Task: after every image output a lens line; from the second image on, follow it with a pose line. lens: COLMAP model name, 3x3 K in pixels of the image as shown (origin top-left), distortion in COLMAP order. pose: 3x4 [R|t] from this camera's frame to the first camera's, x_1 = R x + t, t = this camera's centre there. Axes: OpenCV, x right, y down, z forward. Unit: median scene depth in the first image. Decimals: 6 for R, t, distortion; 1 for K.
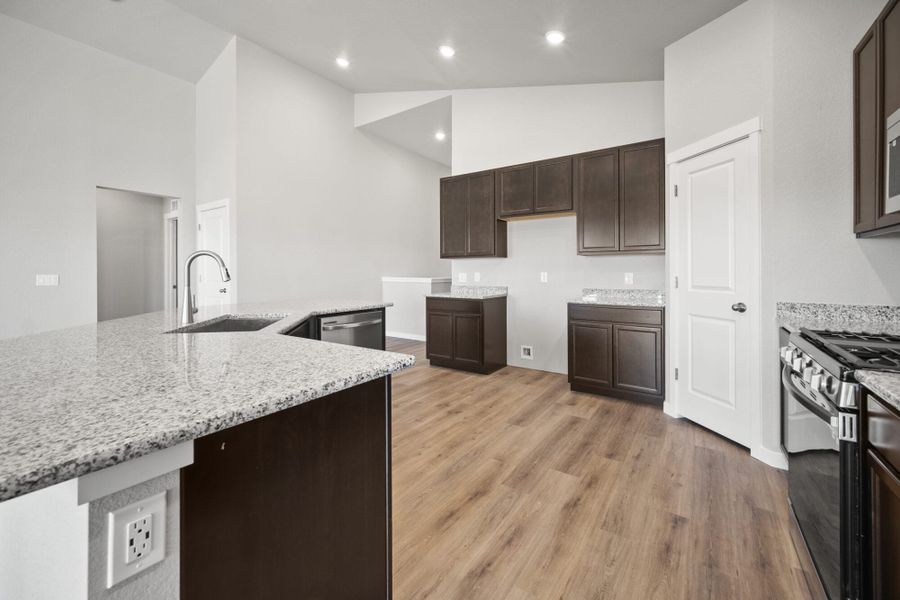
lens RADIAL K [[362.9, 0, 446.0], [0, 362.9, 270.6], [0, 0, 1]] dist [0.001146, 0.000551]
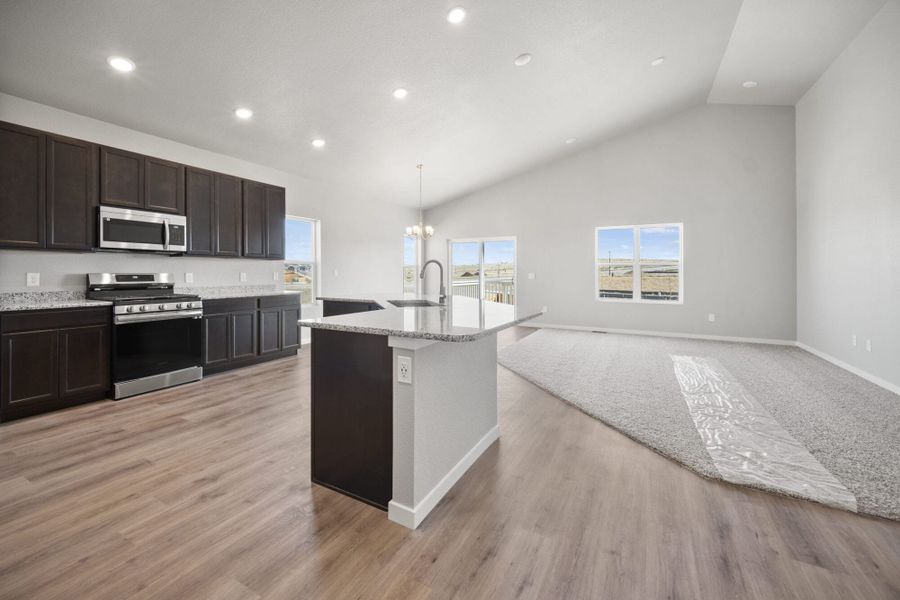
lens RADIAL K [[362.9, 0, 445.2], [0, 362.9, 275.4], [0, 0, 1]] dist [0.001146, 0.000551]
pose [[-0.992882, 0.002506, -0.119077, -0.317723], [0.001875, 0.999984, 0.005410, 0.006158], [0.119088, 0.005148, -0.992870, 1.618708]]
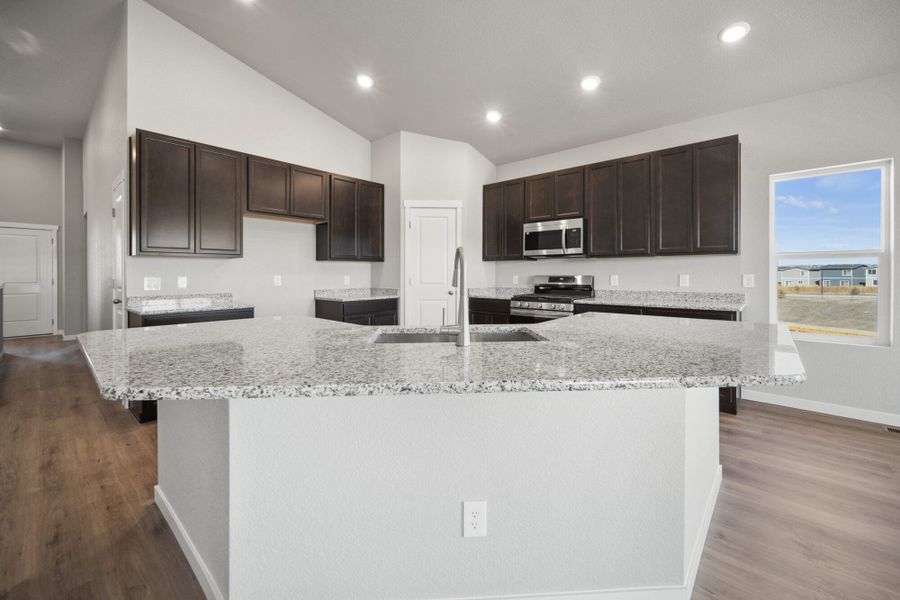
lens RADIAL K [[362.9, 0, 445.0], [0, 362.9, 269.3], [0, 0, 1]] dist [0.001146, 0.000551]
pose [[0.101989, 0.015573, 0.994664, -0.867085], [-0.000975, 0.999879, -0.015555, 0.003054], [-0.994785, 0.000616, 0.101992, 0.597407]]
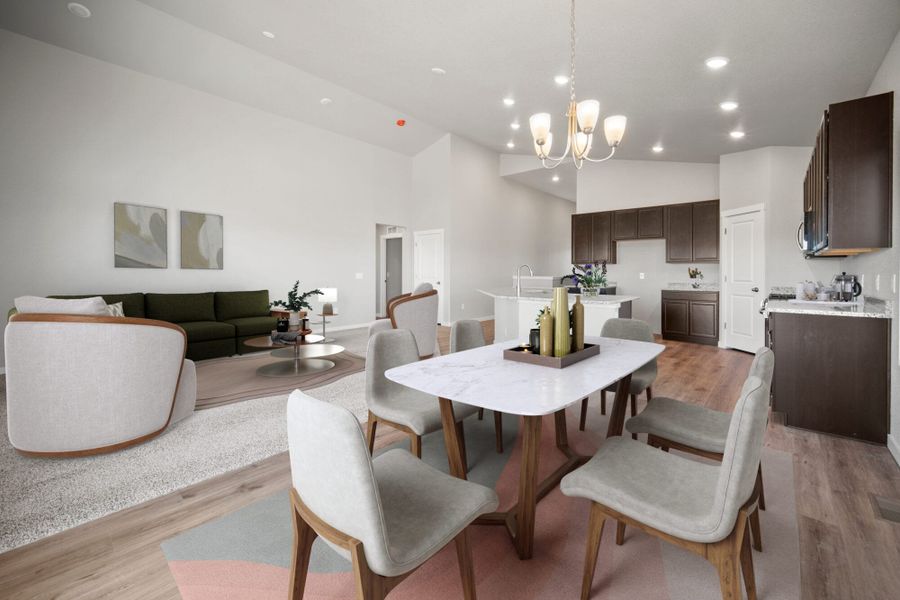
lens RADIAL K [[362.9, 0, 448.8], [0, 362.9, 271.7], [0, 0, 1]] dist [0.001146, 0.000551]
pose [[0.994335, 0.004335, -0.106203, -0.580080], [-0.004287, 0.999991, 0.000679, 0.001940], [0.106205, -0.000220, 0.994344, -1.001984]]
